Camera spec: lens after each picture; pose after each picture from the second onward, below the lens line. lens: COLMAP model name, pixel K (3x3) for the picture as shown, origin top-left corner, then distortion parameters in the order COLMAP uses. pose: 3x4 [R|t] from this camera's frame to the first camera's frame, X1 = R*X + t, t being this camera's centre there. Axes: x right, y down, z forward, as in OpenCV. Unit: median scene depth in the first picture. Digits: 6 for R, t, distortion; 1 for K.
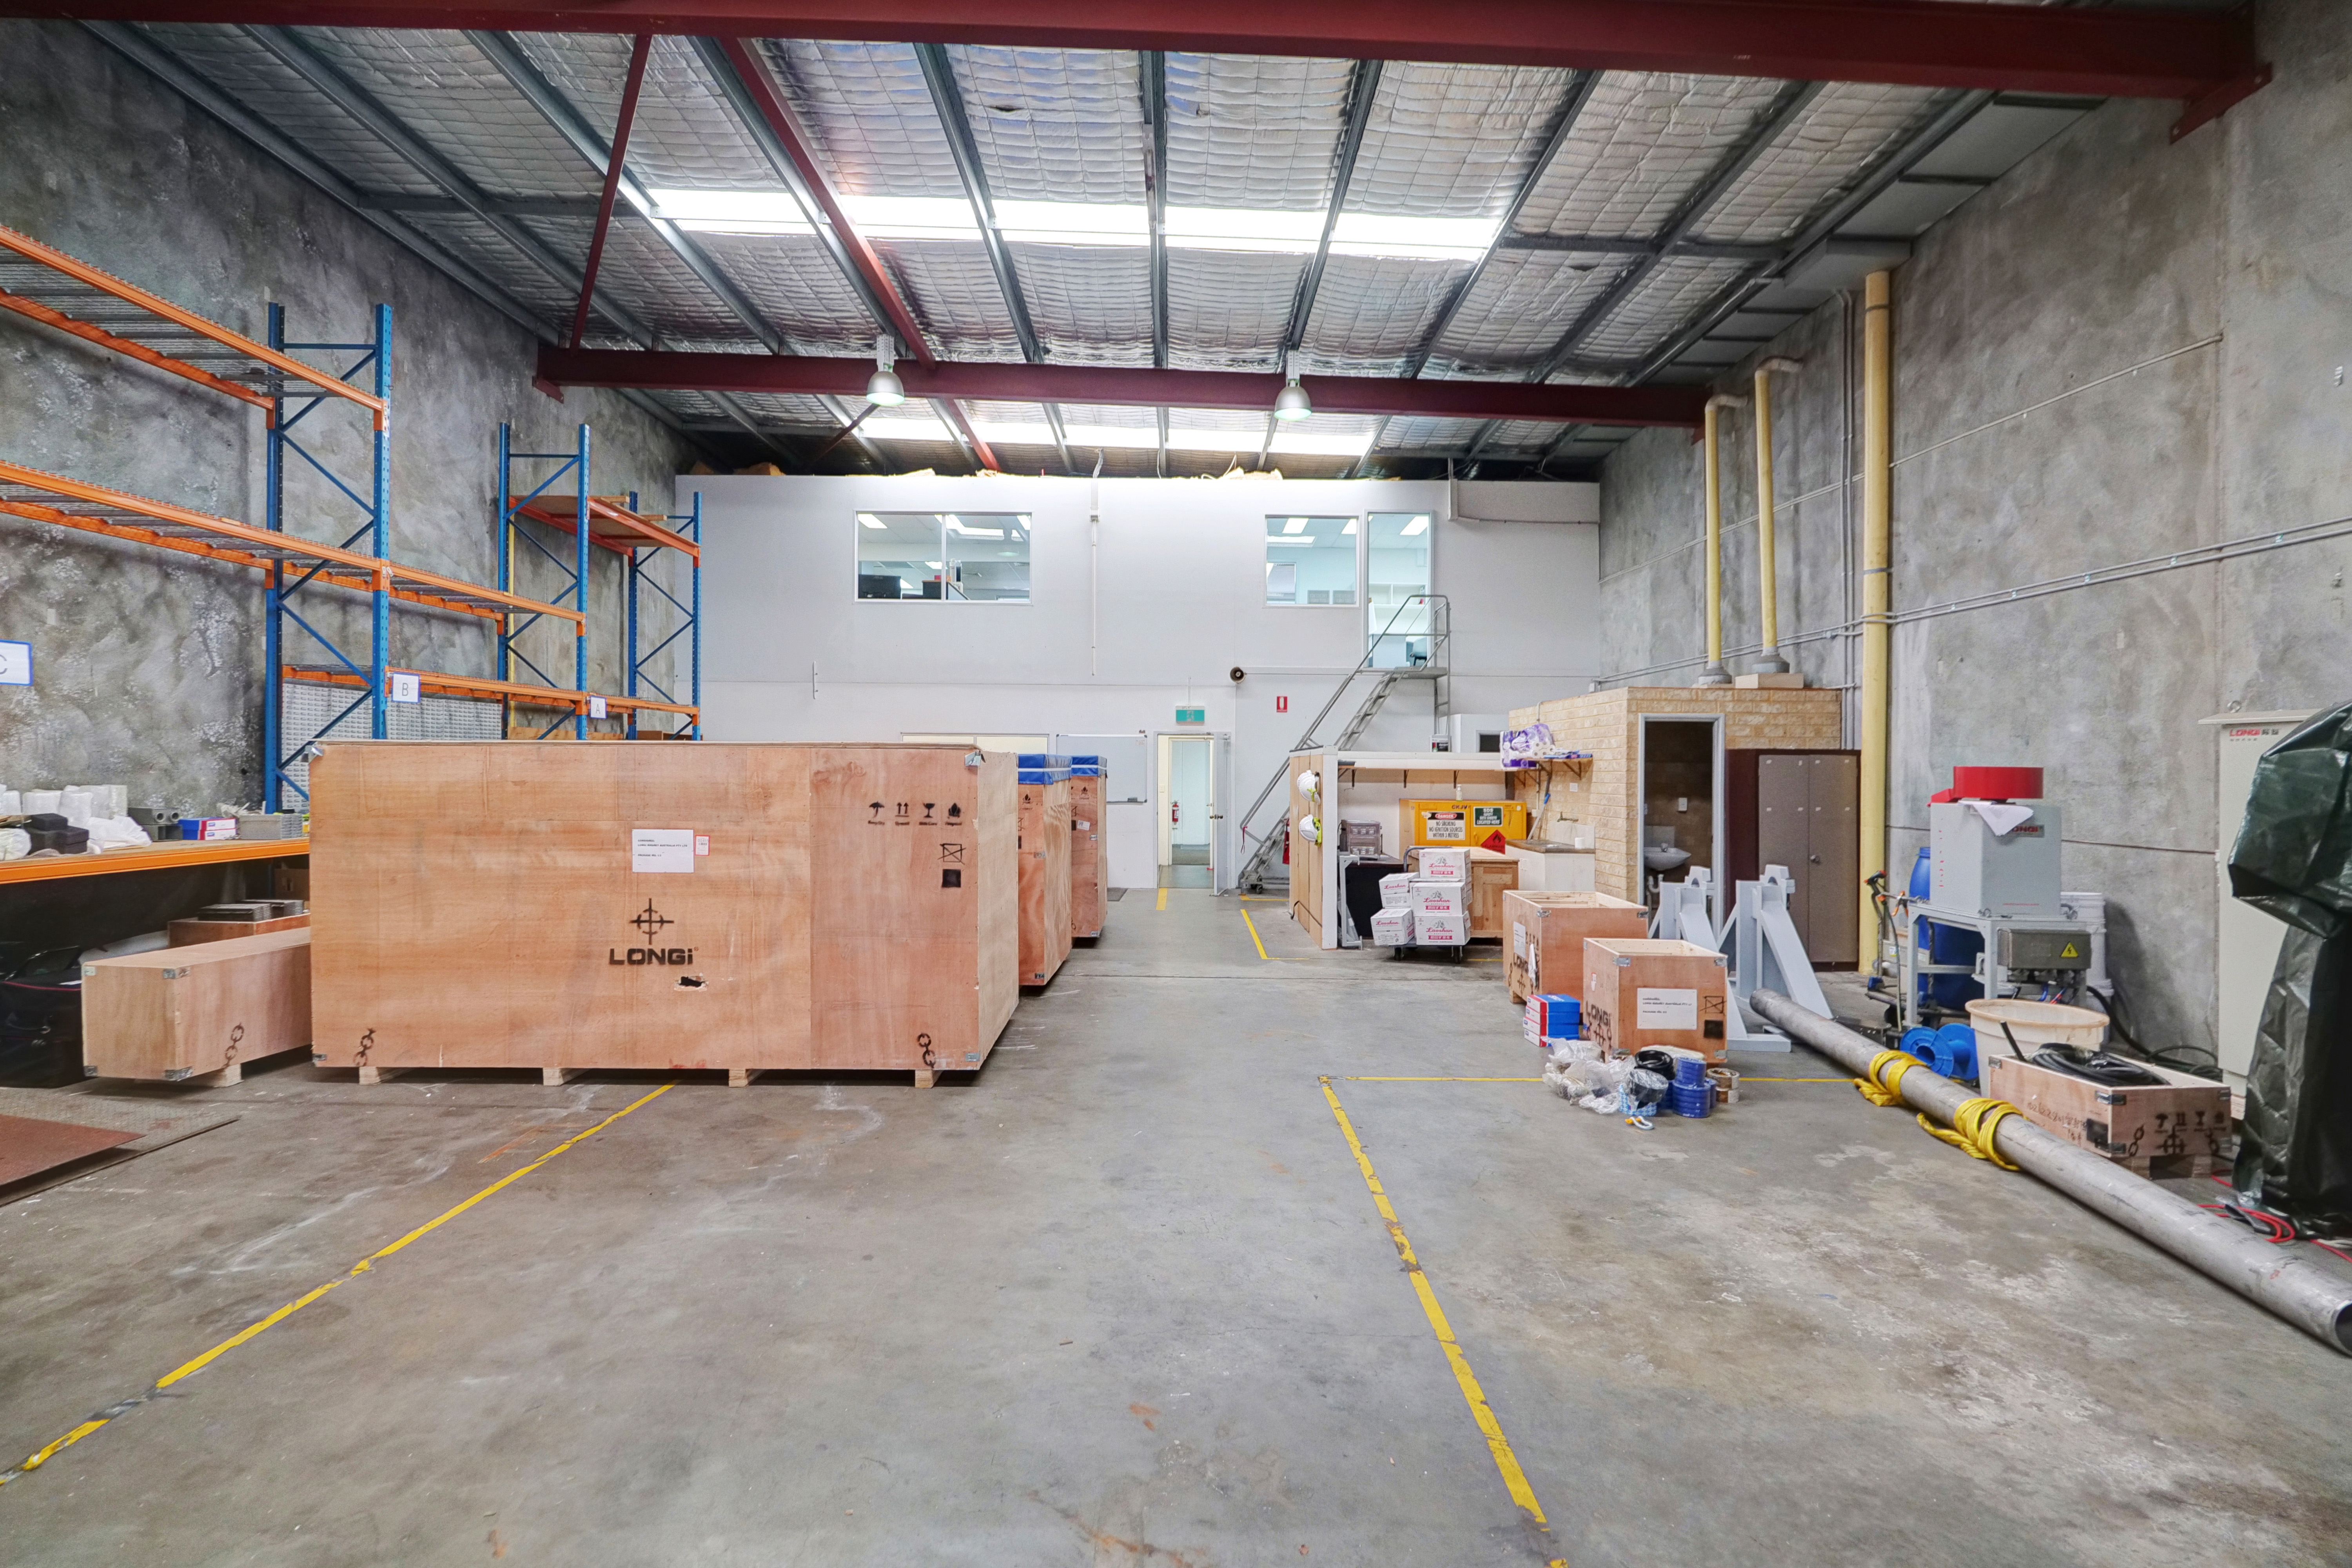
lens RADIAL K [[1119.0, 0, 1170.3], [0, 1119.0, 780.0], [0, 0, 1]] dist [-0.022634, 0.005462]
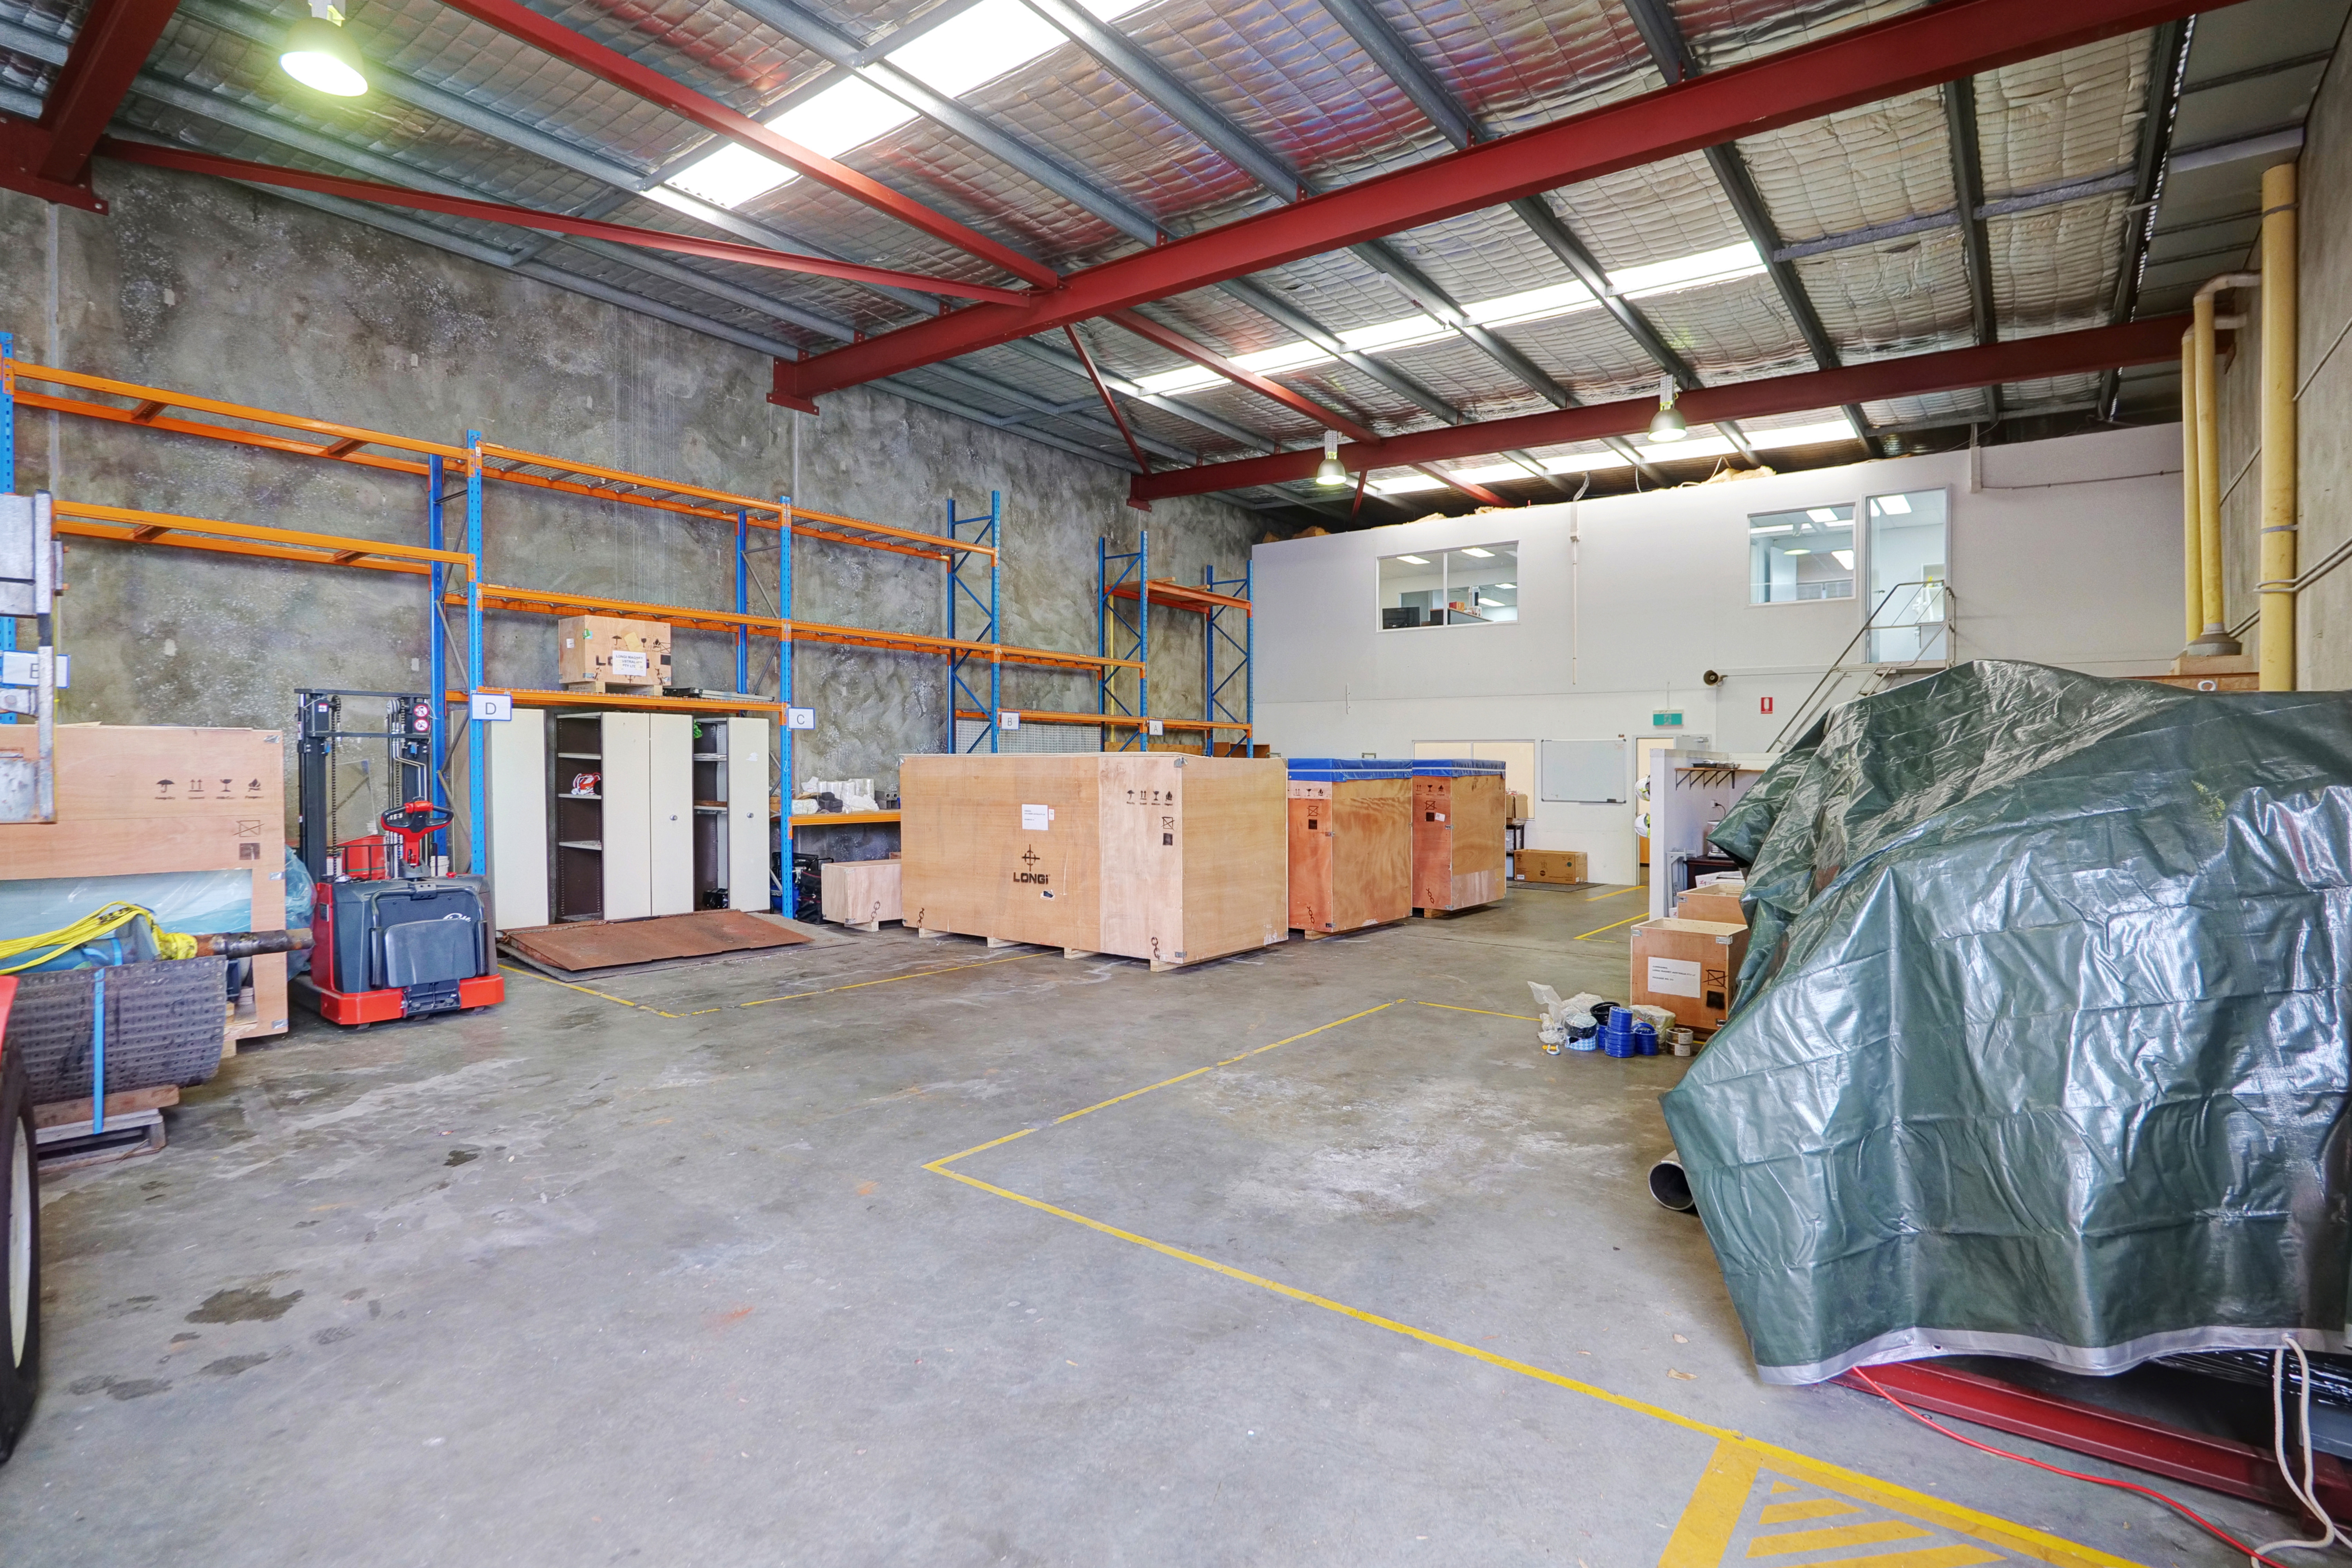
lens RADIAL K [[1108.4, 0, 1172.7], [0, 1108.4, 793.4], [0, 0, 1]] dist [-0.031016, 0.011119]
pose [[0.791732, 0.011931, -0.610752, 0.490862], [-0.006696, 0.999919, 0.010854, 0.004647], [0.610832, -0.004503, 0.791747, -0.145063]]
